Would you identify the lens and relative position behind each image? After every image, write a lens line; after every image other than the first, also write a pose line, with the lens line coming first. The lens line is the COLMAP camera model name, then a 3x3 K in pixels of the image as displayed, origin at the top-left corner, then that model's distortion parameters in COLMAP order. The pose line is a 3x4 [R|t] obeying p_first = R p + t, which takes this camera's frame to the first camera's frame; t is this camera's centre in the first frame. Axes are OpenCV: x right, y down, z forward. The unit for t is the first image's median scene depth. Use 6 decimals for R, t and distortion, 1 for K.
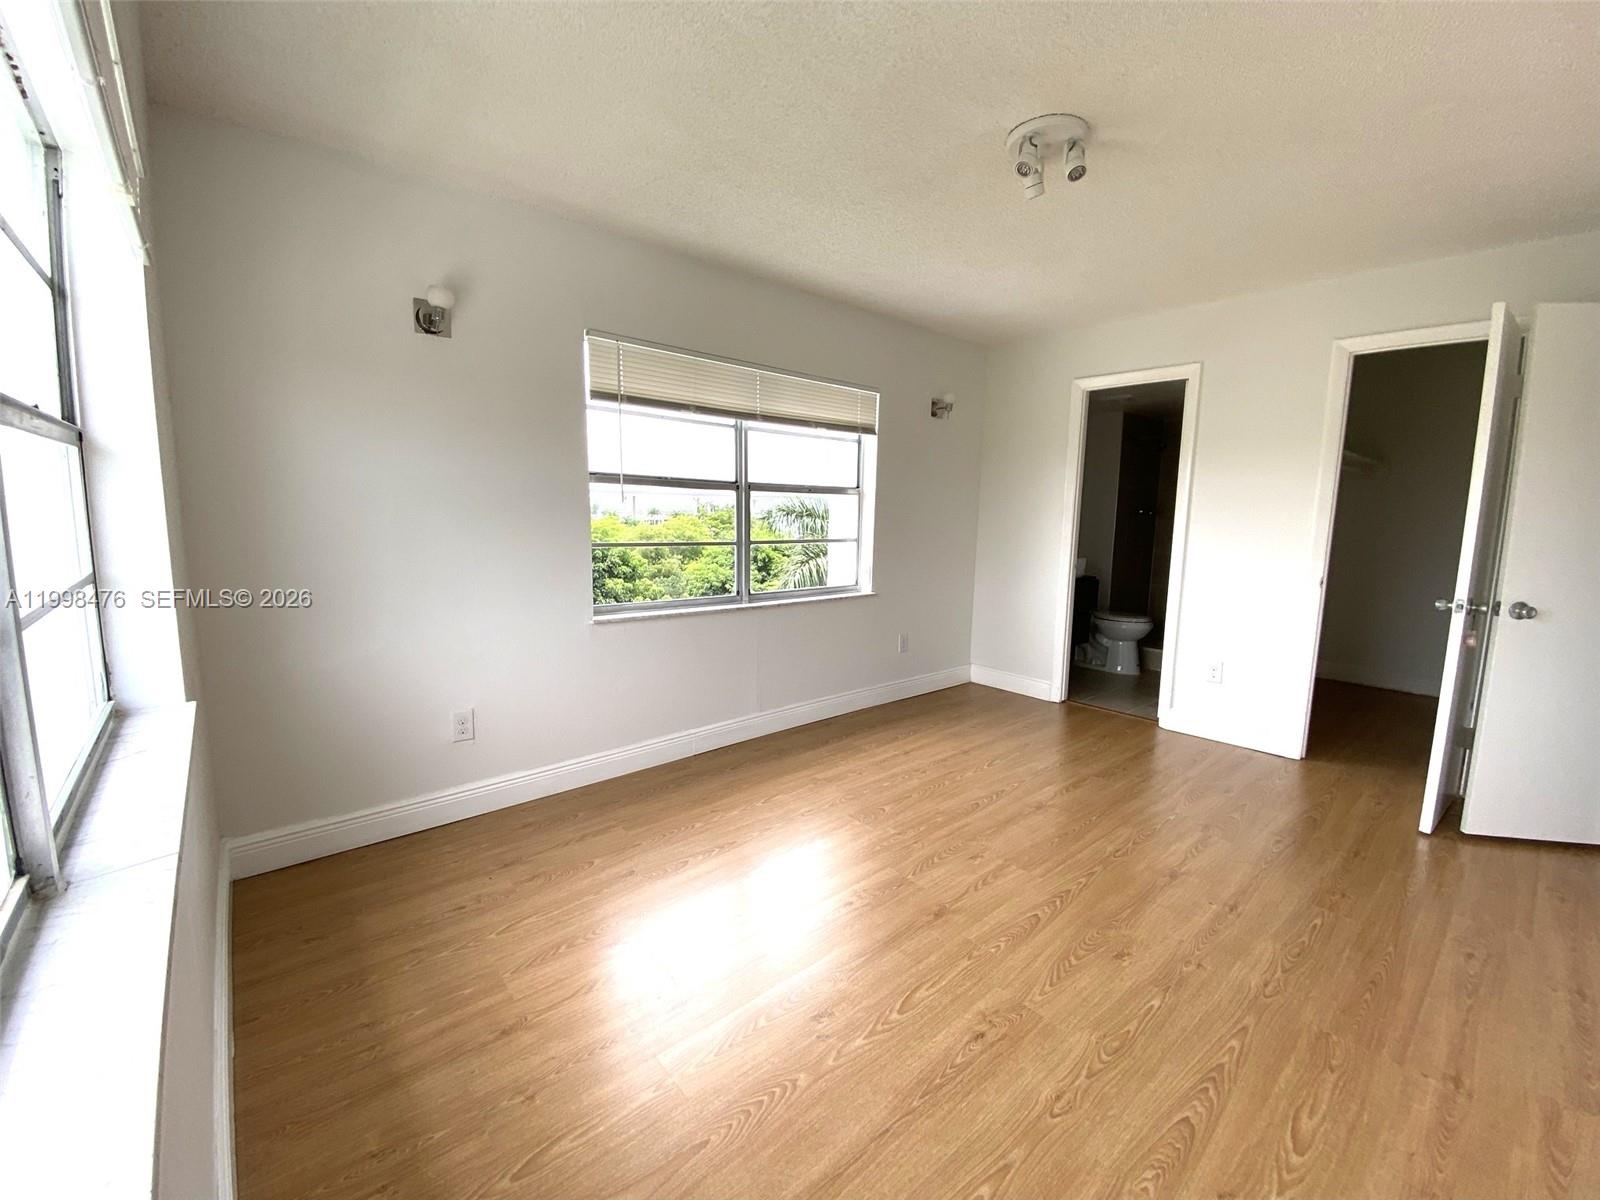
lens RADIAL K [[654.5, 0, 789.5], [0, 654.5, 604.9], [0, 0, 1]] dist [-0.002374, -0.004831]
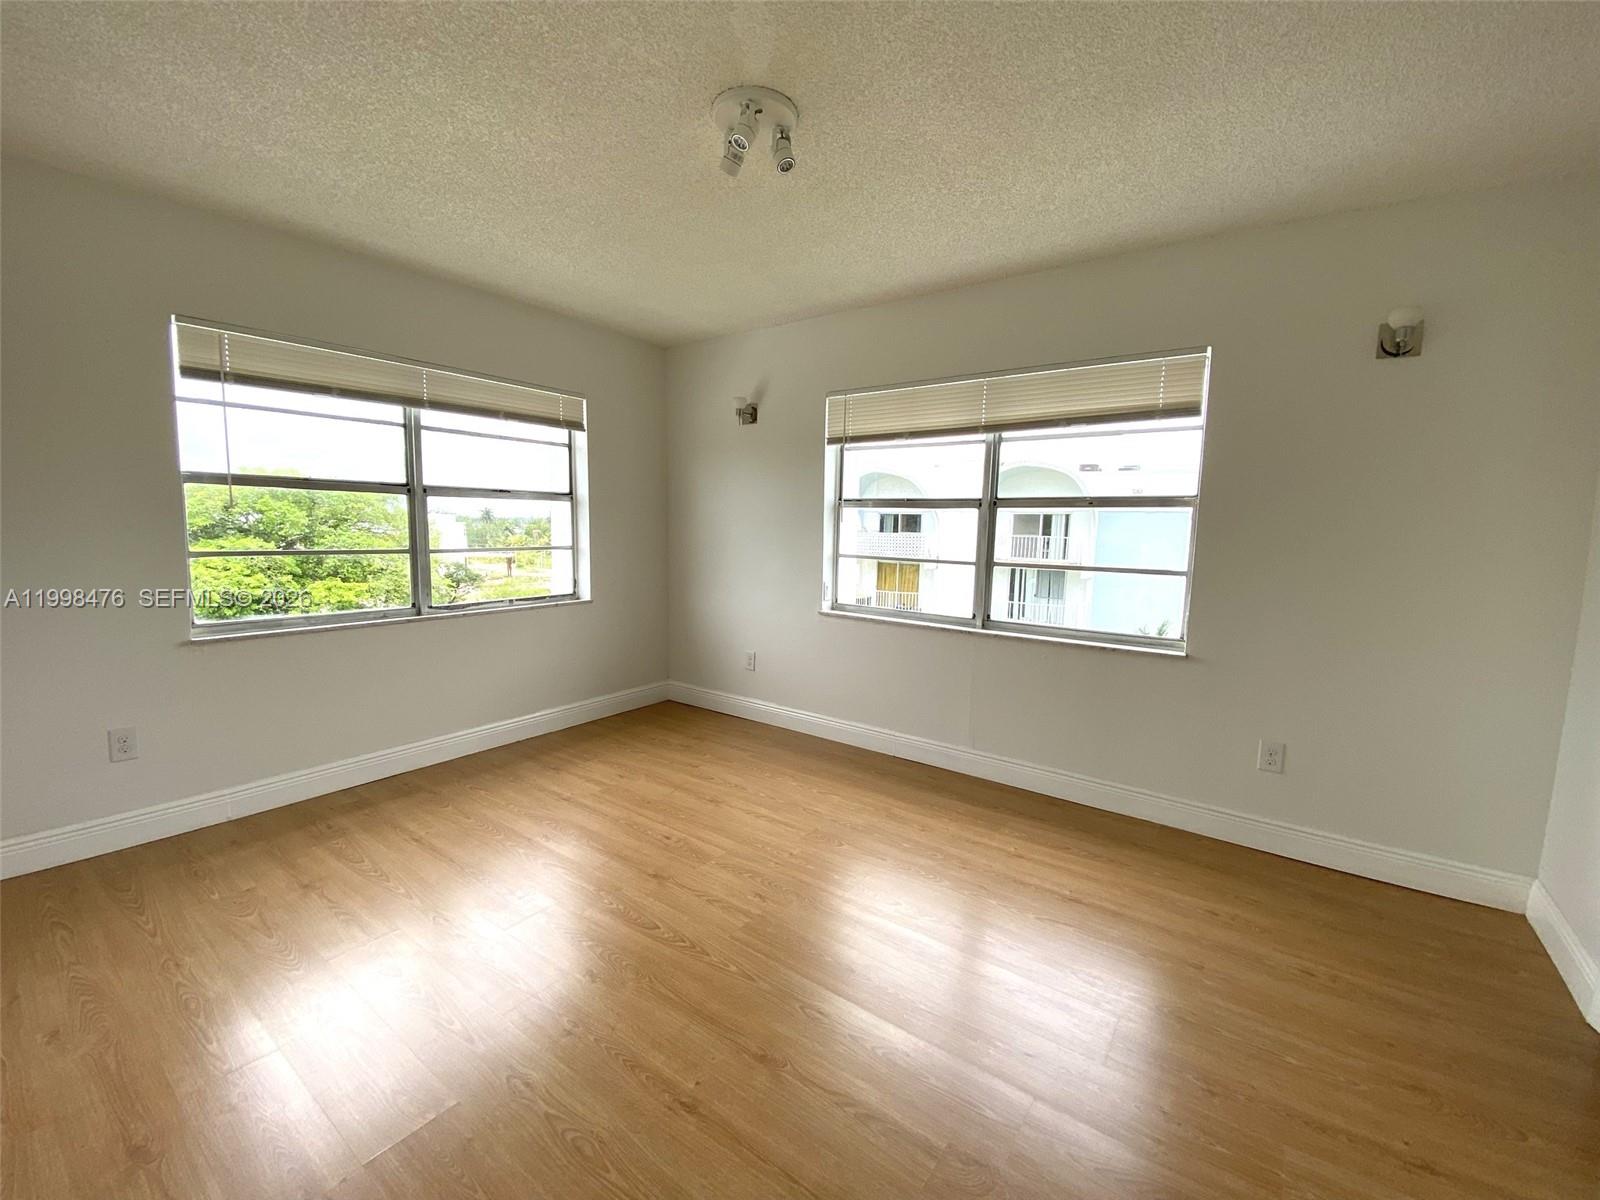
lens RADIAL K [[654.5, 0, 790.2], [0, 654.5, 593.2], [0, 0, 1]] dist [-0.002374, -0.004831]
pose [[0.209351, 0.089820, -0.973707, 0.881350], [-0.159154, 0.985624, 0.056701, -0.069569], [0.964802, 0.143099, 0.220636, 0.600265]]
